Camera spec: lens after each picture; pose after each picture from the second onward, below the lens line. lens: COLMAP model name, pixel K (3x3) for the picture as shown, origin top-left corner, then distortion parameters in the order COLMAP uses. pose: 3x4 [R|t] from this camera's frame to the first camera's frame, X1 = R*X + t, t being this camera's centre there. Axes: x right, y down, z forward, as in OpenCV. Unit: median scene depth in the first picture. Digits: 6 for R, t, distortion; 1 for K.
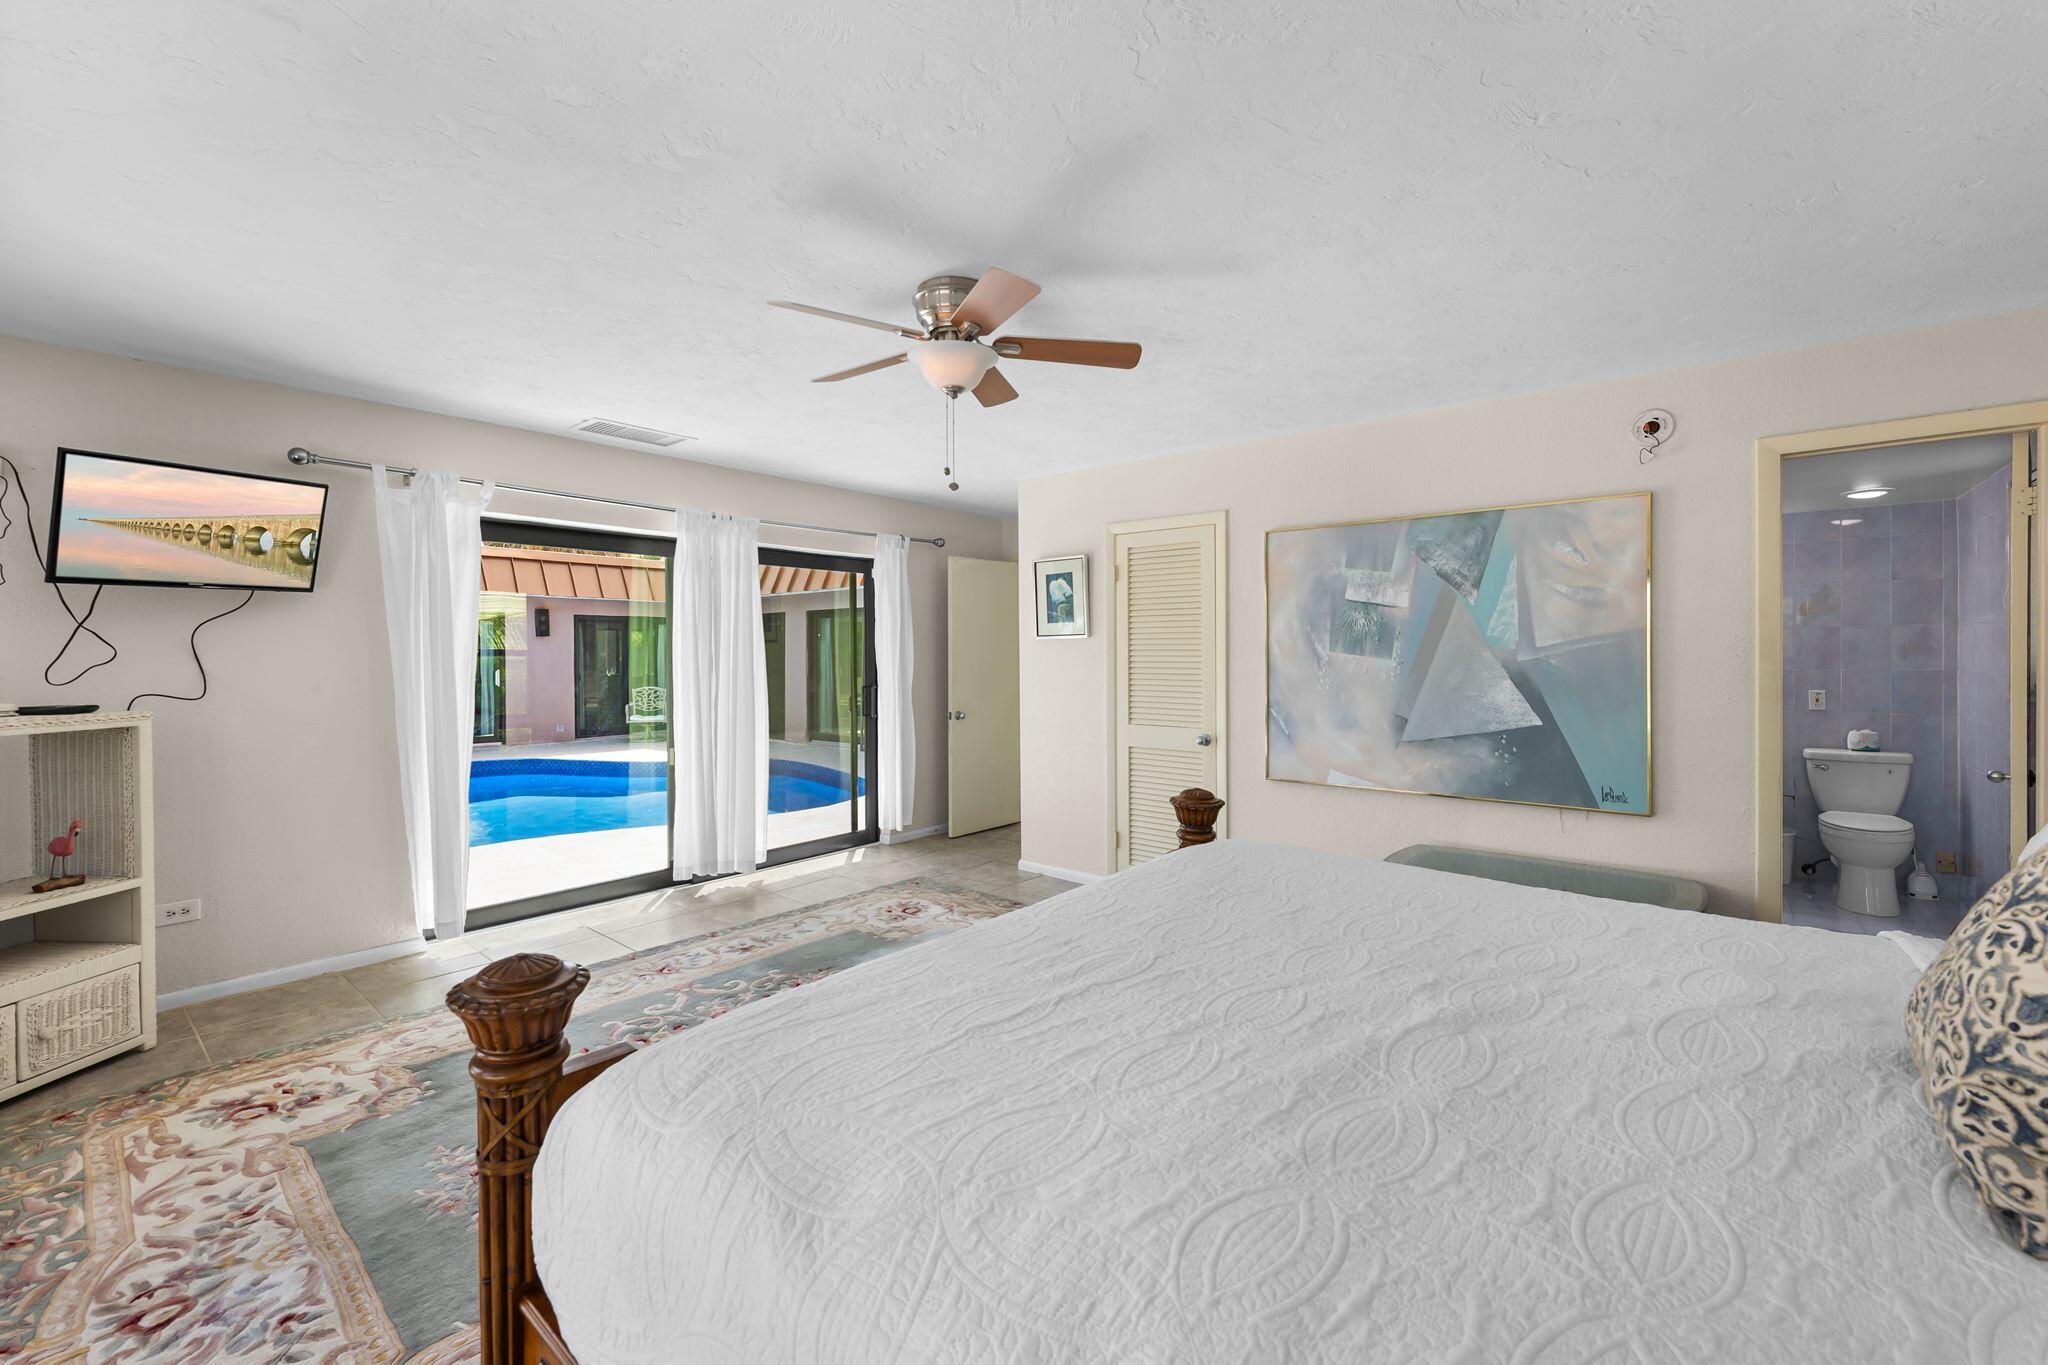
lens RADIAL K [[846.2, 0, 1030.0], [0, 846.2, 661.4], [0, 0, 1]] dist [-0.001533, -0.000574]
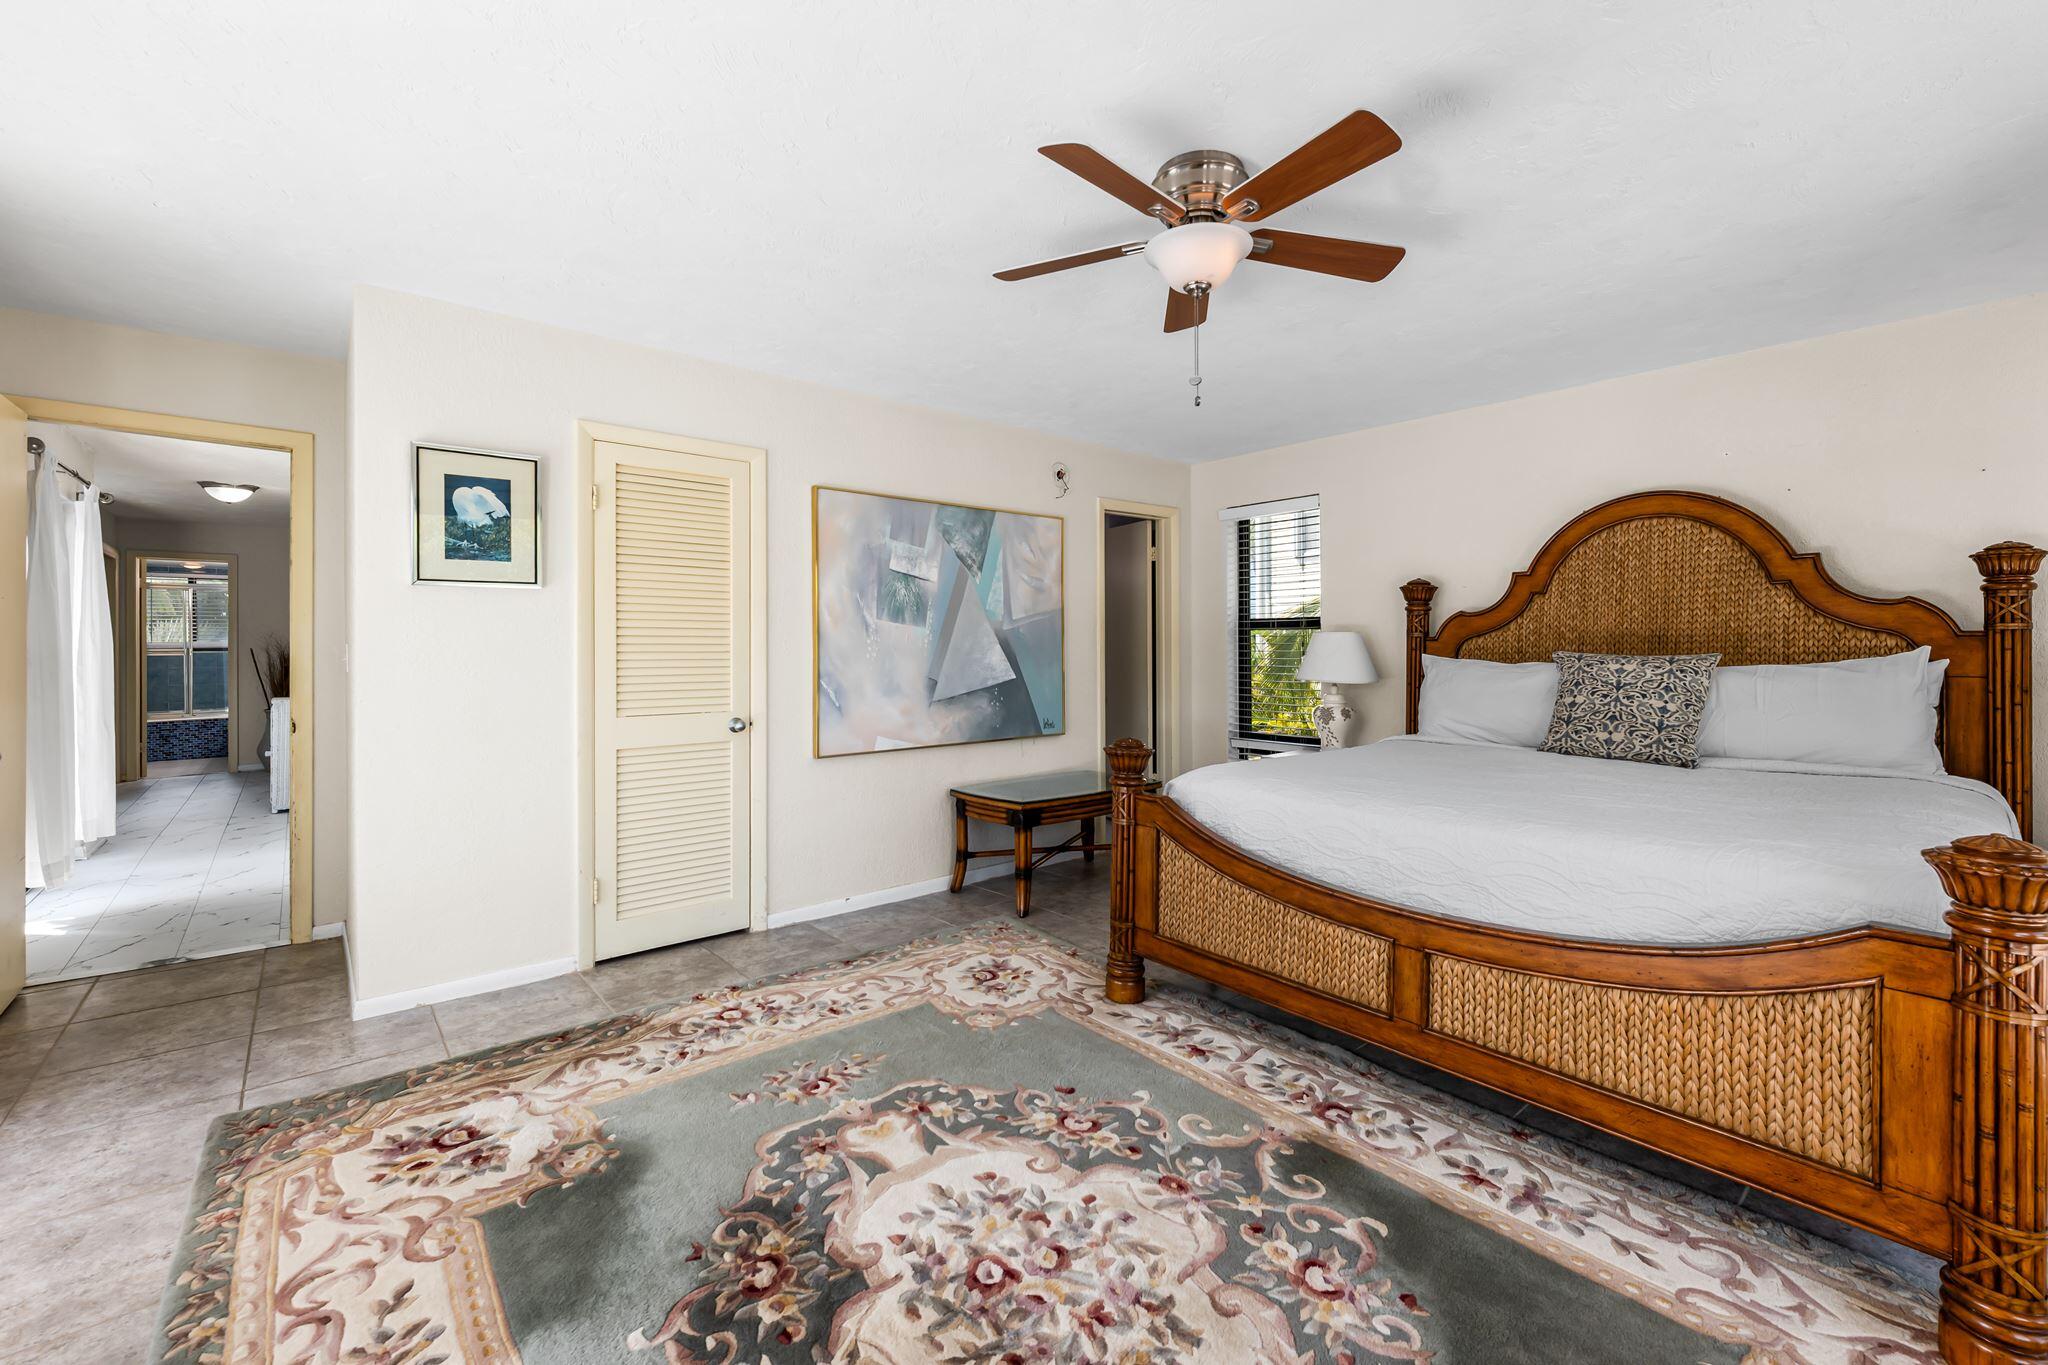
lens RADIAL K [[846.2, 0, 1026.6], [0, 846.2, 645.6], [0, 0, 1]] dist [-0.001533, -0.000574]
pose [[0.167576, 0.001047, 0.985859, -0.607855], [0.009867, 0.999948, -0.002739, 0.024173], [-0.985810, 0.010187, 0.167557, 0.657372]]
